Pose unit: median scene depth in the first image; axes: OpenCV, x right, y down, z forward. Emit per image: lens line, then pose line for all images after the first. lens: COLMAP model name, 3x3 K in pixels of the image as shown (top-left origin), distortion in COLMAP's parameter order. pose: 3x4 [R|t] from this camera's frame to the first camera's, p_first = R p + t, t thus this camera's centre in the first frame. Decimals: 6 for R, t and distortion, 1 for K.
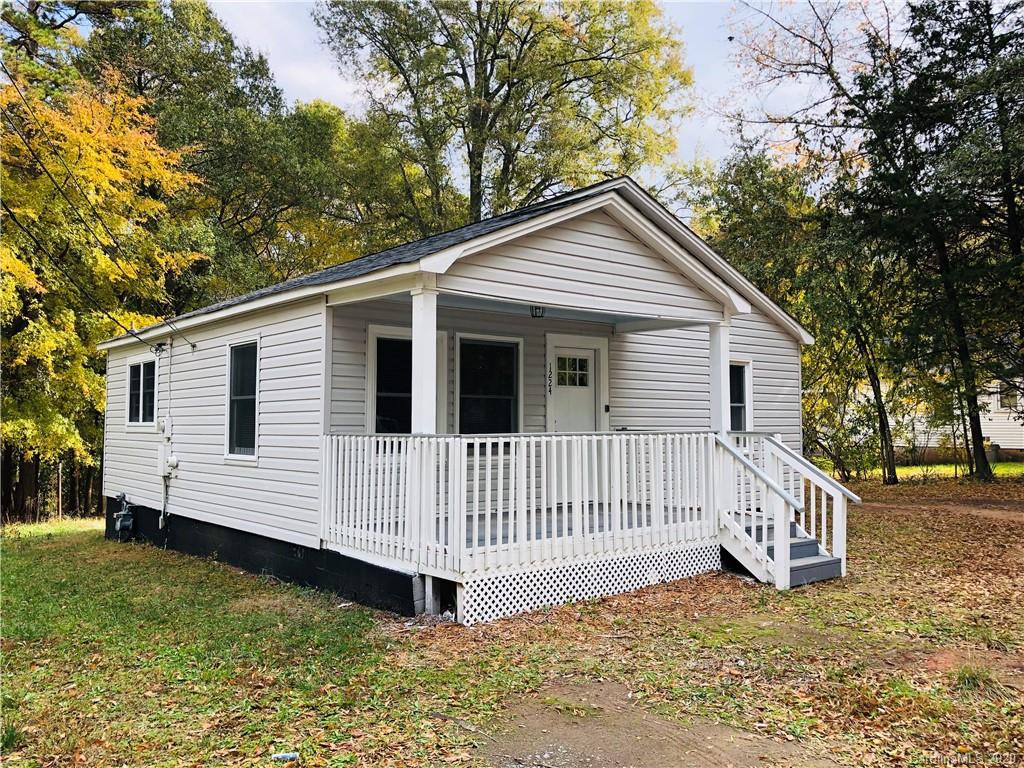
lens RADIAL K [[838.0, 0, 504.5], [0, 838.0, 380.6], [0, 0, 1]] dist [0.044145, -0.054670]
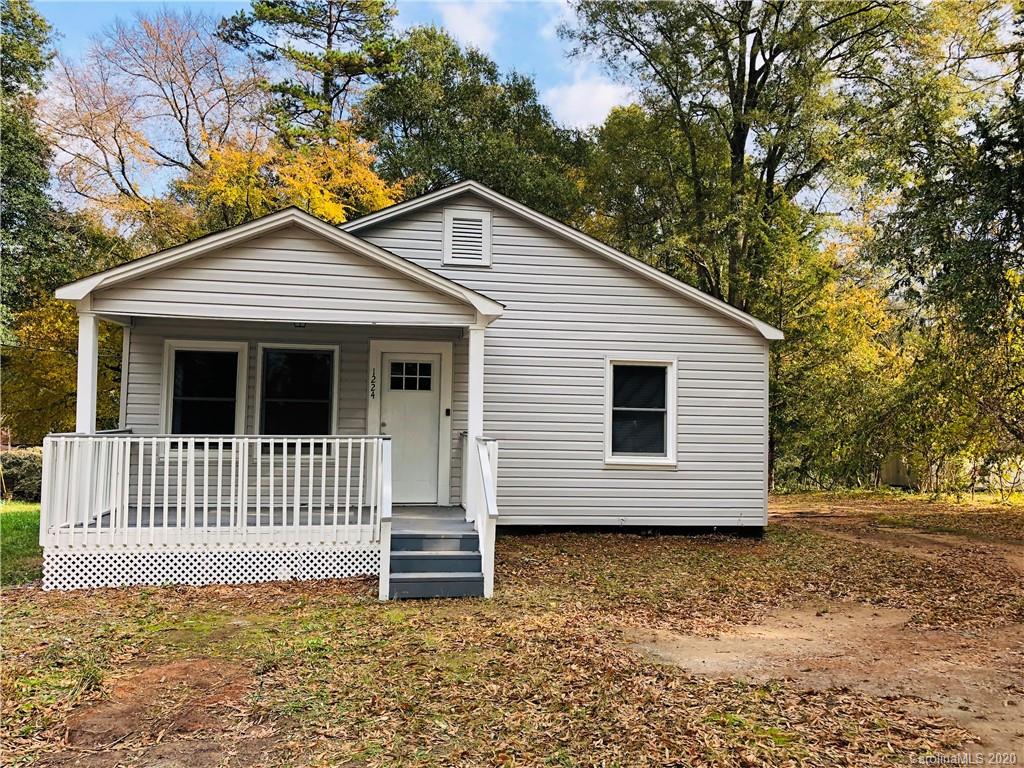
lens RADIAL K [[838.0, 0, 504.5], [0, 838.0, 380.6], [0, 0, 1]] dist [0.044145, -0.054670]
pose [[0.879407, -0.006219, -0.476030, 0.720794], [0.007100, 0.999975, 0.000053, -0.004934], [0.476017, -0.003427, 0.879429, 0.159981]]
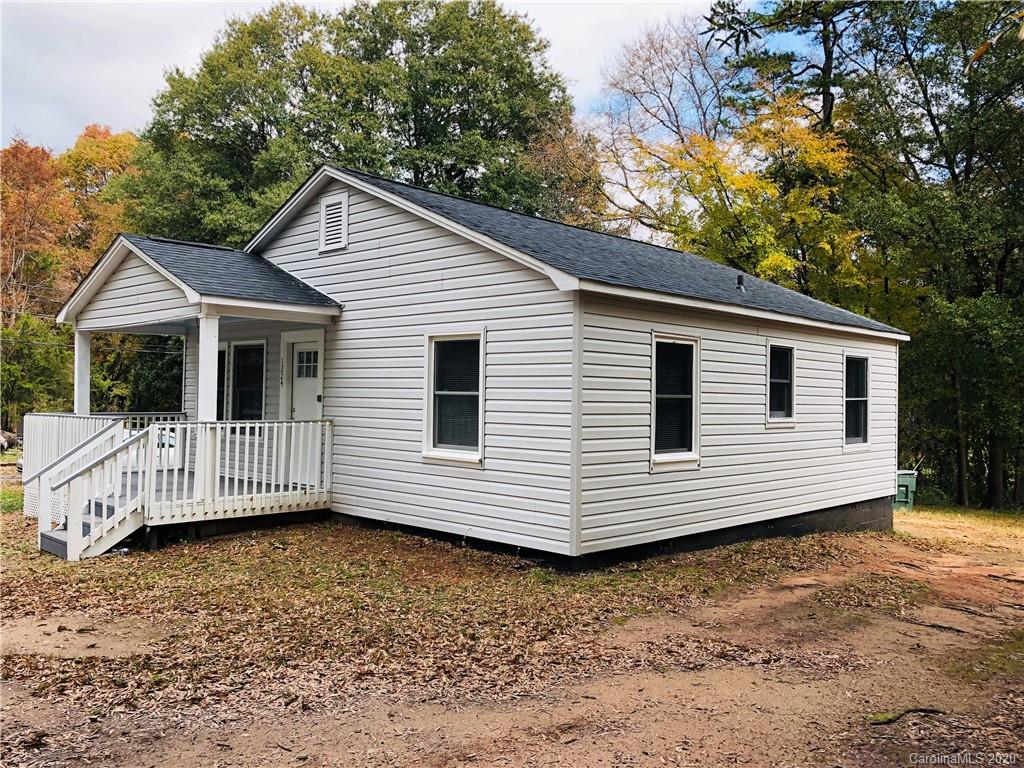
lens RADIAL K [[838.0, 0, 504.5], [0, 838.0, 380.6], [0, 0, 1]] dist [0.044145, -0.054670]
pose [[0.159109, -0.026623, -0.986902, 1.272505], [0.022941, 0.999466, -0.023263, 0.044349], [0.986995, -0.018939, 0.159634, 1.154510]]
